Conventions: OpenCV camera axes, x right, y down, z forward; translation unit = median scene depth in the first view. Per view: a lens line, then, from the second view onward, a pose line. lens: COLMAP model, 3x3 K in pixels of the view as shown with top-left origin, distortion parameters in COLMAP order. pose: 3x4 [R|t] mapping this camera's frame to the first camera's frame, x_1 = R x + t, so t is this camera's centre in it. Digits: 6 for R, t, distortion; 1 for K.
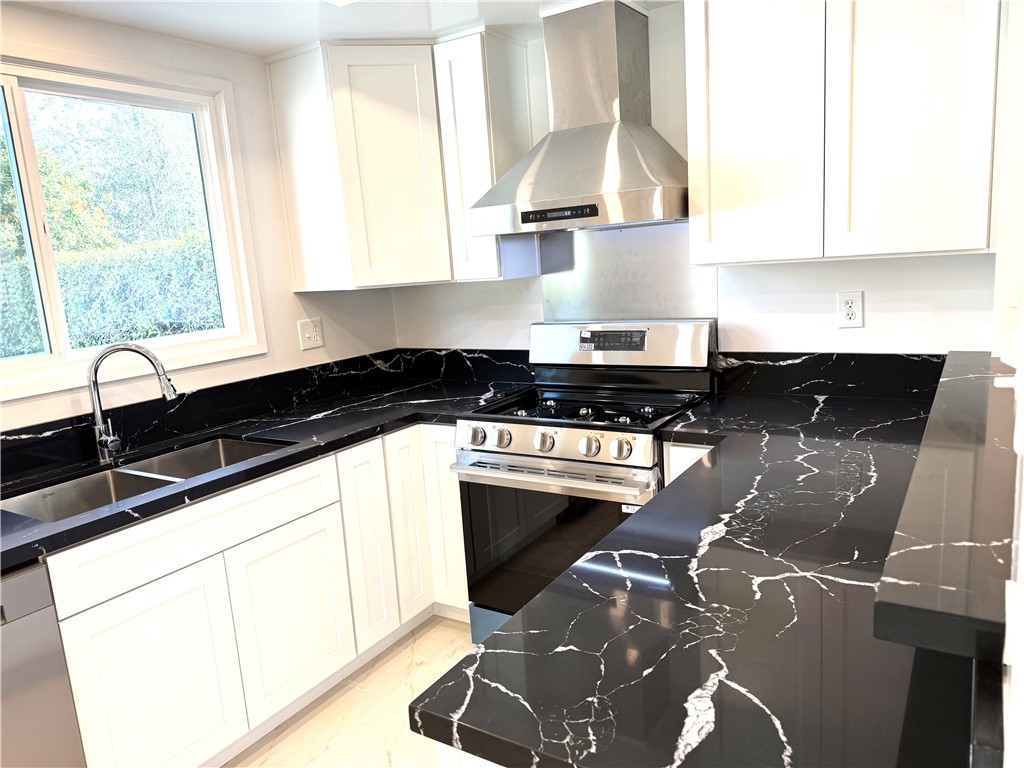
lens RADIAL K [[720.8, 0, 517.0], [0, 720.8, 385.6], [0, 0, 1]] dist [0.085355, -0.094005]
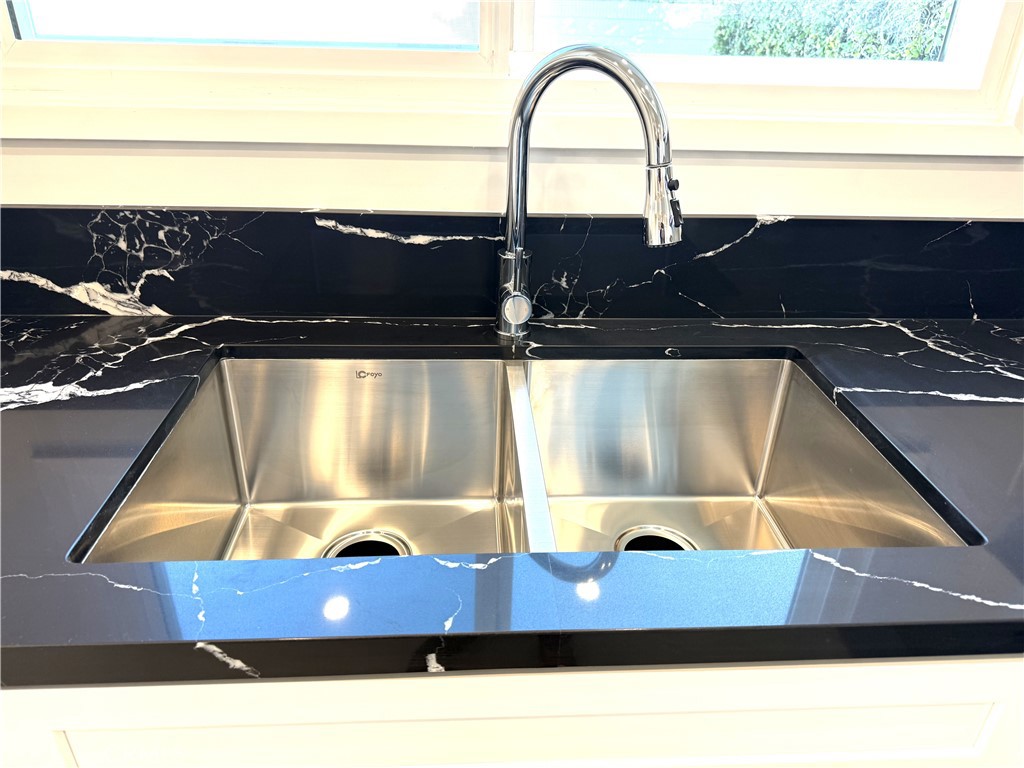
lens RADIAL K [[720.8, 0, 509.4], [0, 720.8, 389.3], [0, 0, 1]] dist [0.085355, -0.094005]
pose [[0.574045, 0.451039, -0.683401, -0.211690], [-0.215457, 0.888404, 0.405360, -0.036758], [0.789969, -0.085451, 0.607163, 0.620601]]
